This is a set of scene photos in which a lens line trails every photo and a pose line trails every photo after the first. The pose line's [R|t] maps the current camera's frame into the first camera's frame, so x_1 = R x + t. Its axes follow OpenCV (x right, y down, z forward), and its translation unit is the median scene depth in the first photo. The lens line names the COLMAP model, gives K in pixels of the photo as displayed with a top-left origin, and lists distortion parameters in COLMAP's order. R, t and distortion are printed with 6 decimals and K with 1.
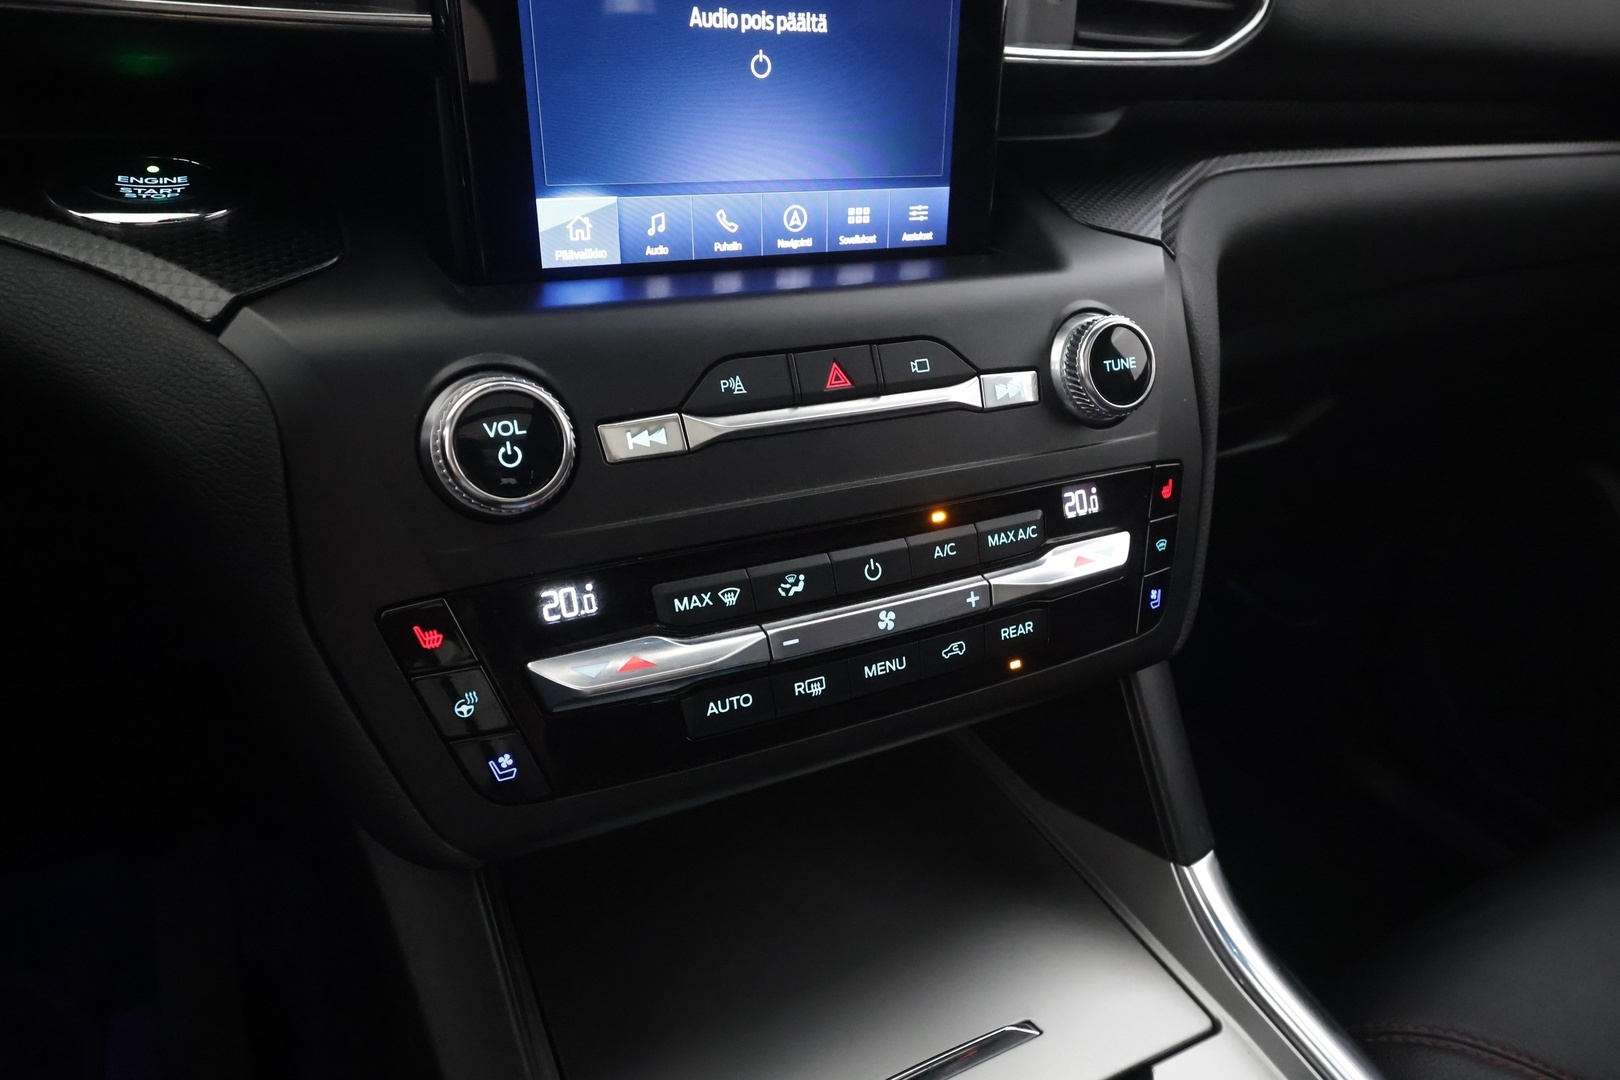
lens RADIAL K [[1012.9, 0, 810.0], [0, 1012.9, 540.0], [0, 0, 1]] dist [-0.000189, -0.001424]
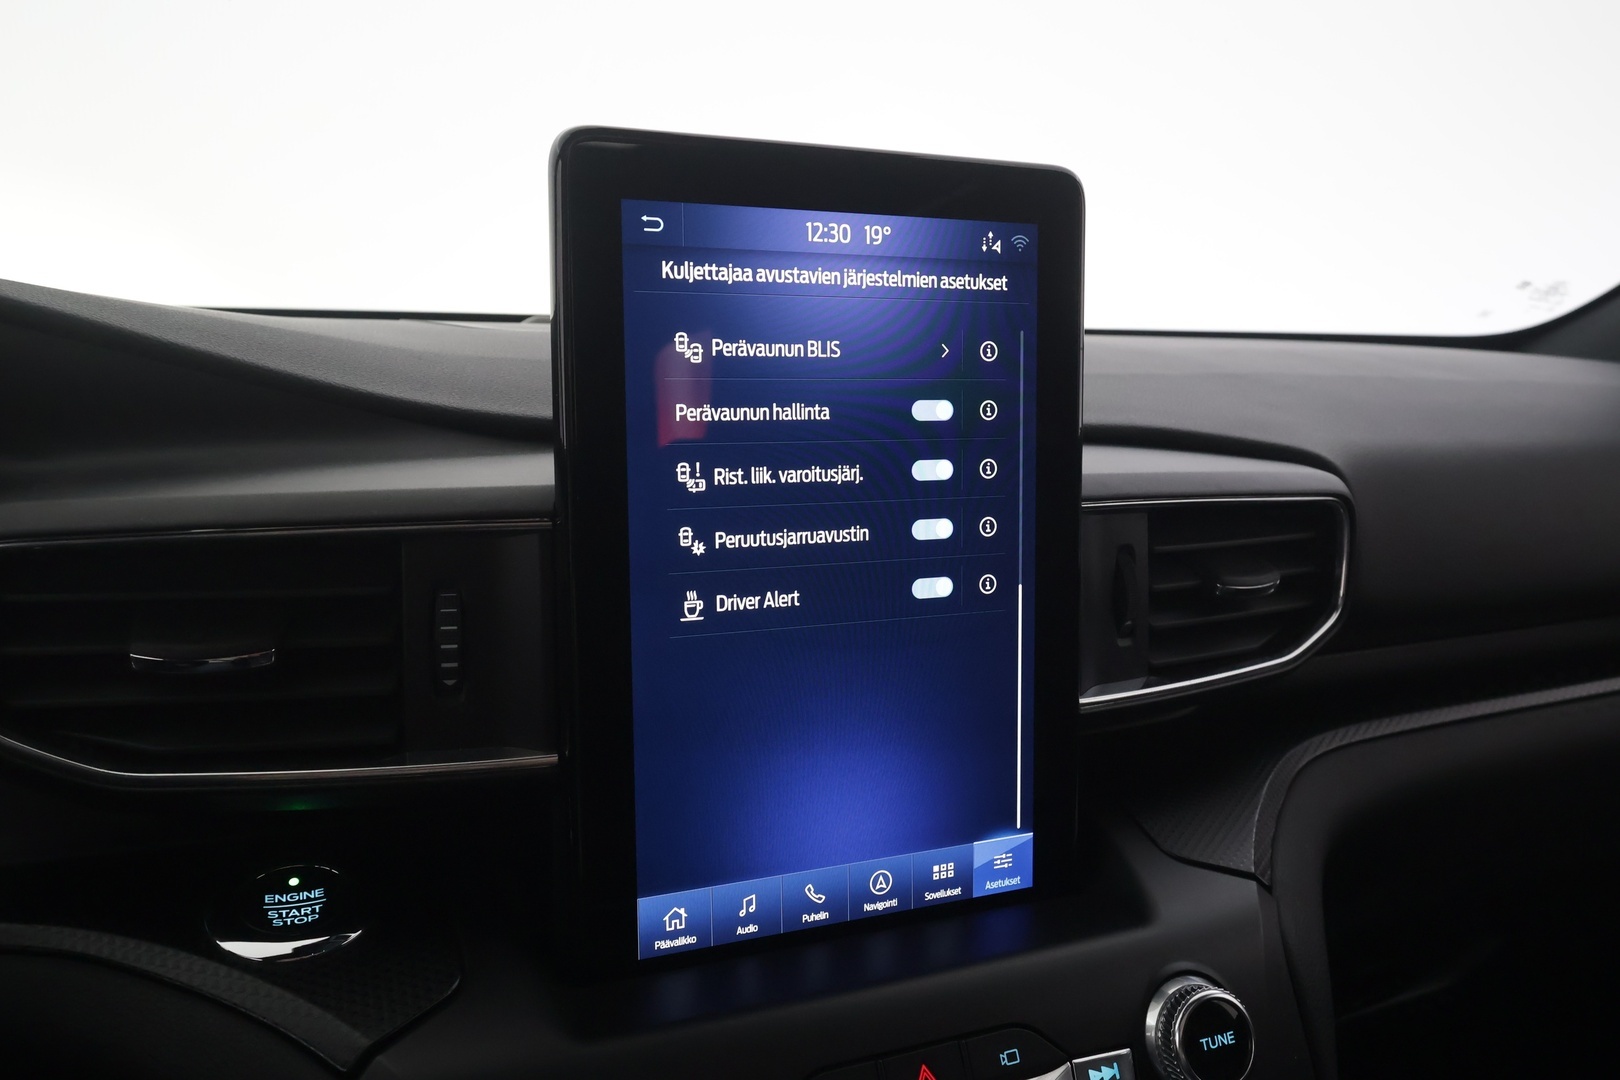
lens RADIAL K [[1266.7, 0, 810.0], [0, 1266.7, 540.0], [0, 0, 1]] dist [0.001383, 0.005864]
pose [[0.998301, -0.012063, -0.057001, -0.009573], [-0.005579, 0.954043, -0.299619, -0.283470], [0.057995, 0.299428, 0.952355, -0.346460]]
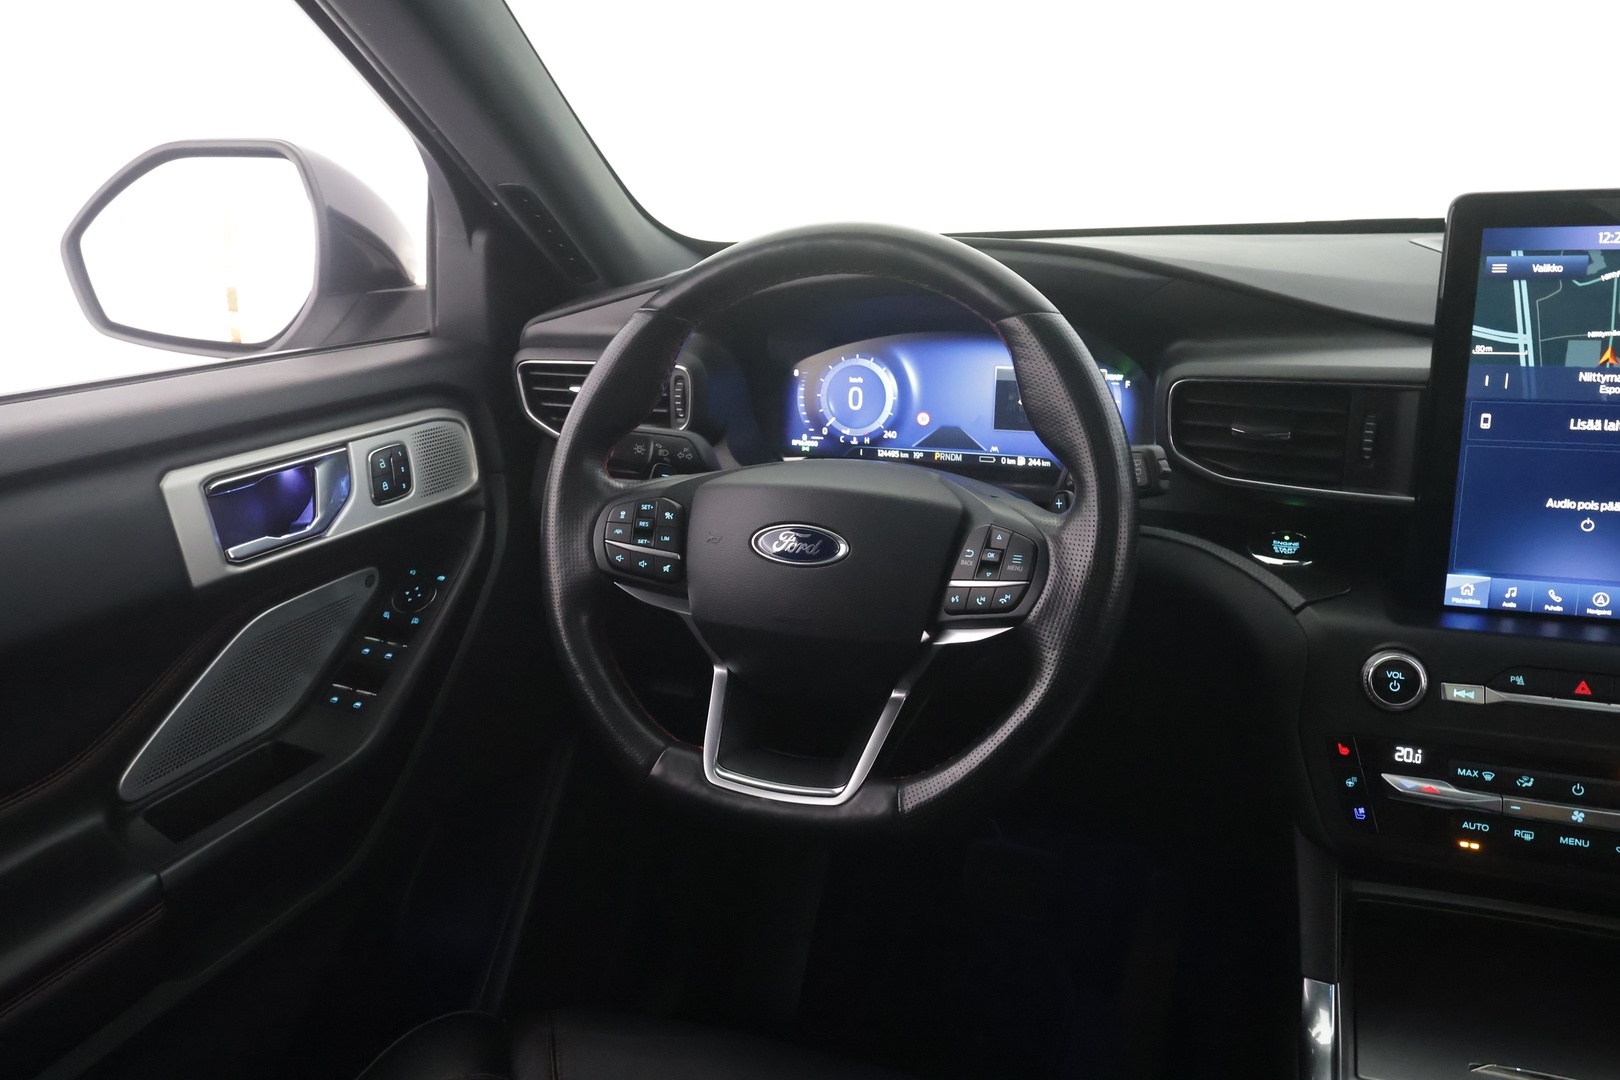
lens RADIAL K [[1266.7, 0, 810.0], [0, 1266.7, 540.0], [0, 0, 1]] dist [0.001383, 0.005864]
pose [[0.648683, 0.159361, -0.744187, 0.805978], [-0.276681, 0.960305, -0.035533, 0.061609], [0.708984, 0.228952, 0.667026, -1.694915]]
